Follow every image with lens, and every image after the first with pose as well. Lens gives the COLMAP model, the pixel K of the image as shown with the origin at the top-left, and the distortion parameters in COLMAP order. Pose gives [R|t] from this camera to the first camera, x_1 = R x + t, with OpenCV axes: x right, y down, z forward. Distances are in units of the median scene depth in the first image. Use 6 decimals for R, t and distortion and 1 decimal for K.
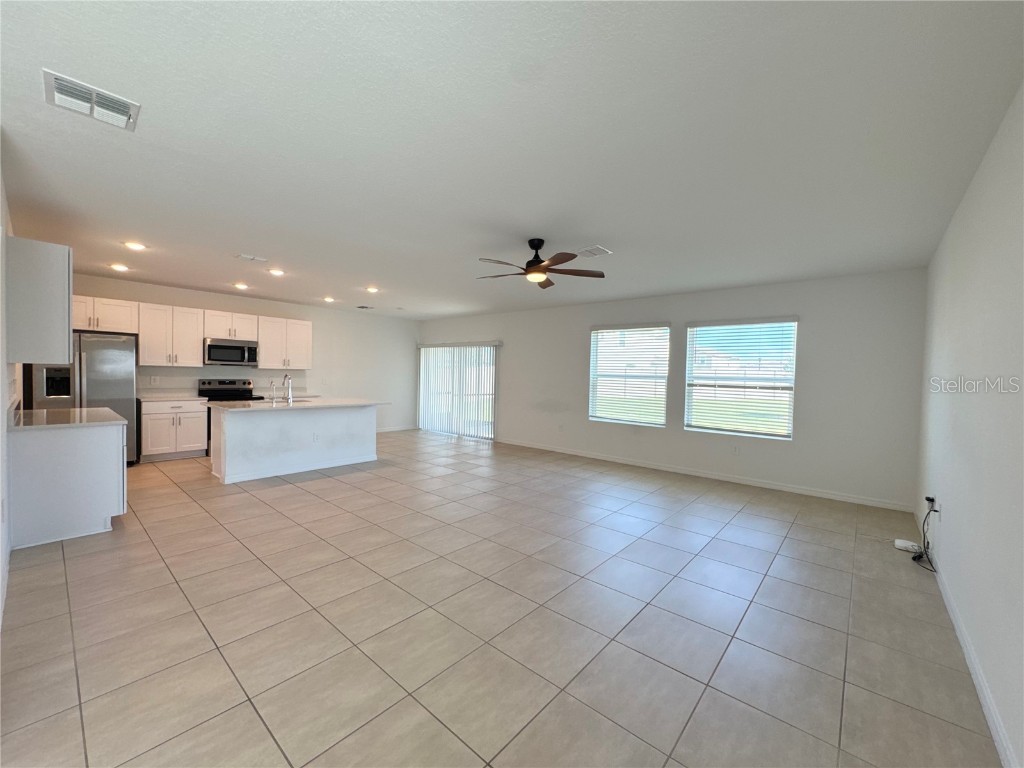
lens RADIAL K [[412.6, 0, 509.0], [0, 412.6, 386.0], [0, 0, 1]] dist [-0.000888, 0.000032]
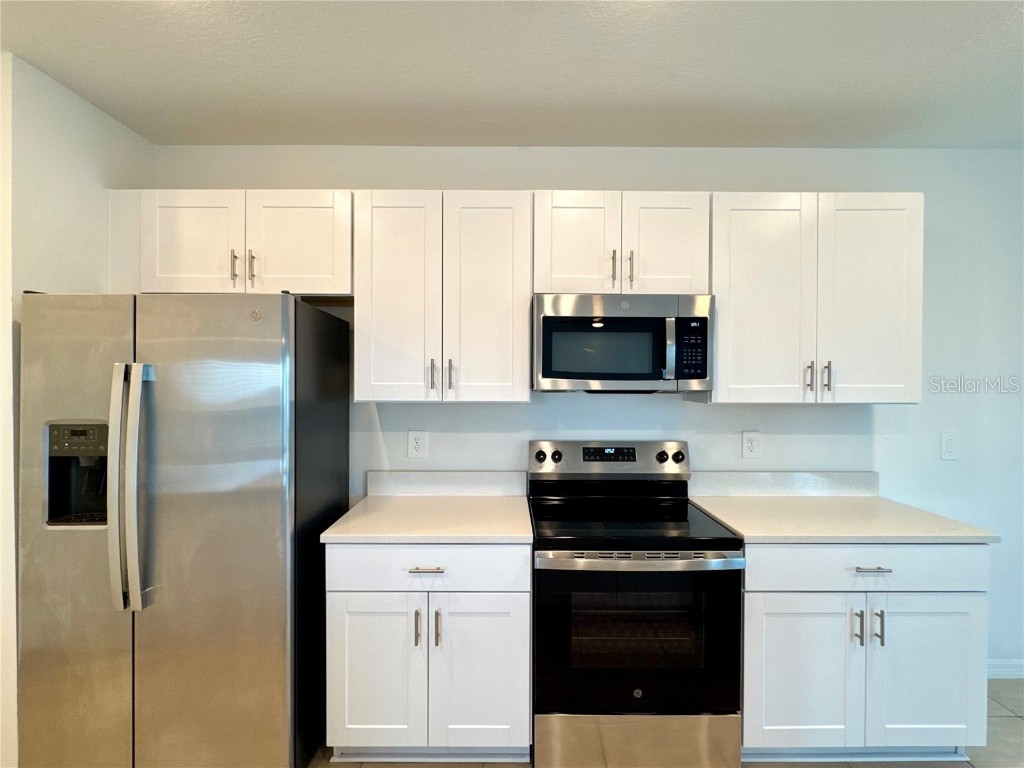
lens RADIAL K [[503.3, 0, 509.3], [0, 503.3, 381.9], [0, 0, 1]] dist [-0.000247, 0.000030]
pose [[0.669150, -0.019628, -0.742868, -0.491169], [-0.007938, 0.999405, -0.033557, -0.047134], [0.743085, 0.028352, 0.668596, 0.746971]]
